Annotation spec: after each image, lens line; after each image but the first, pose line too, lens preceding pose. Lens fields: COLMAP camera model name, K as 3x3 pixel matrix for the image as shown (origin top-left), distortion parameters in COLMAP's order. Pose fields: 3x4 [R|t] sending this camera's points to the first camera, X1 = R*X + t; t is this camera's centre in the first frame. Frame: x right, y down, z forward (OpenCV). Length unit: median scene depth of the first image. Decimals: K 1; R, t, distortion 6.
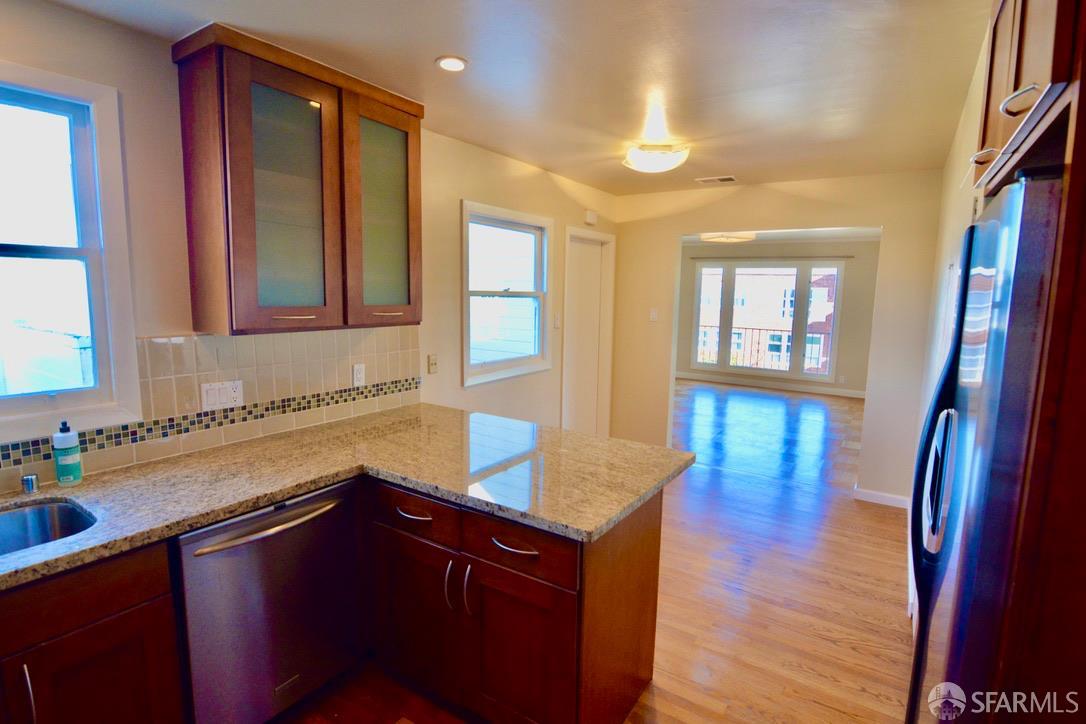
lens RADIAL K [[557.1, 0, 543.0], [0, 557.1, 362.0], [0, 0, 1]] dist [-0.003450, -0.000723]
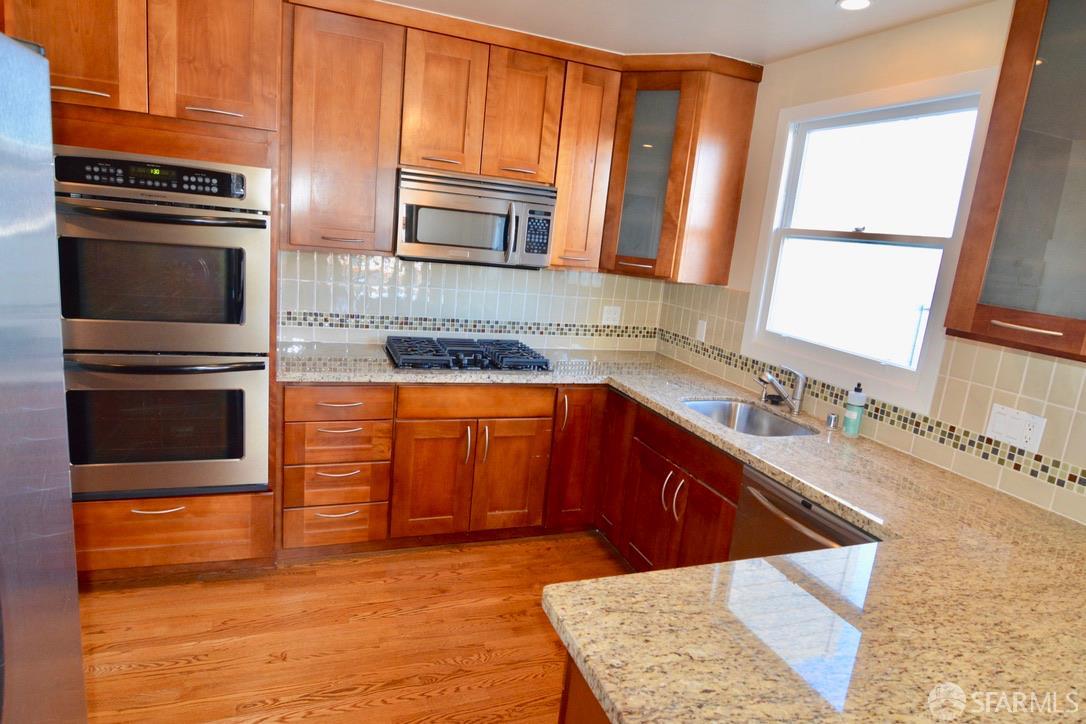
lens RADIAL K [[613.5, 0, 543.0], [0, 613.5, 362.0], [0, 0, 1]] dist [-0.001233, -0.001975]
pose [[-0.571606, 0.097011, -0.814773, 0.488182], [-0.213383, 0.941246, 0.261769, -0.111698], [0.792297, 0.323488, -0.517321, 0.946419]]
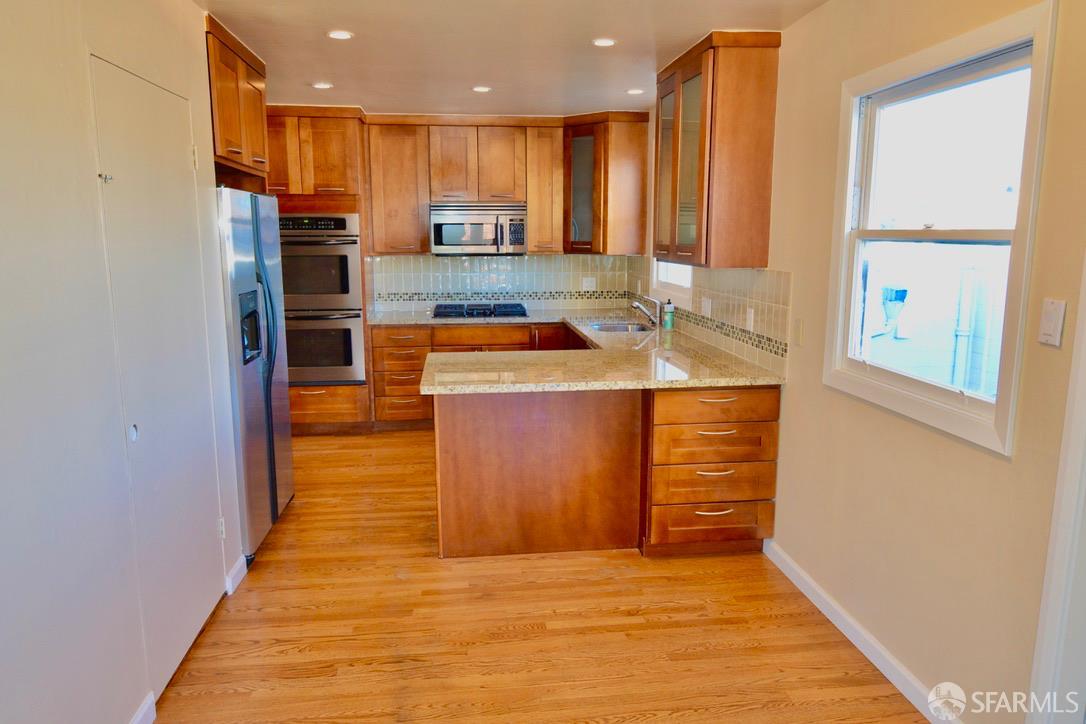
lens RADIAL K [[691.0, 0, 543.0], [0, 691.0, 362.0], [0, 0, 1]] dist [0.004999, 0.000820]
pose [[-0.753204, 0.103120, -0.649654, 0.977572], [-0.097689, 0.959147, 0.265507, -0.252253], [0.650493, 0.263445, -0.712360, 2.159733]]
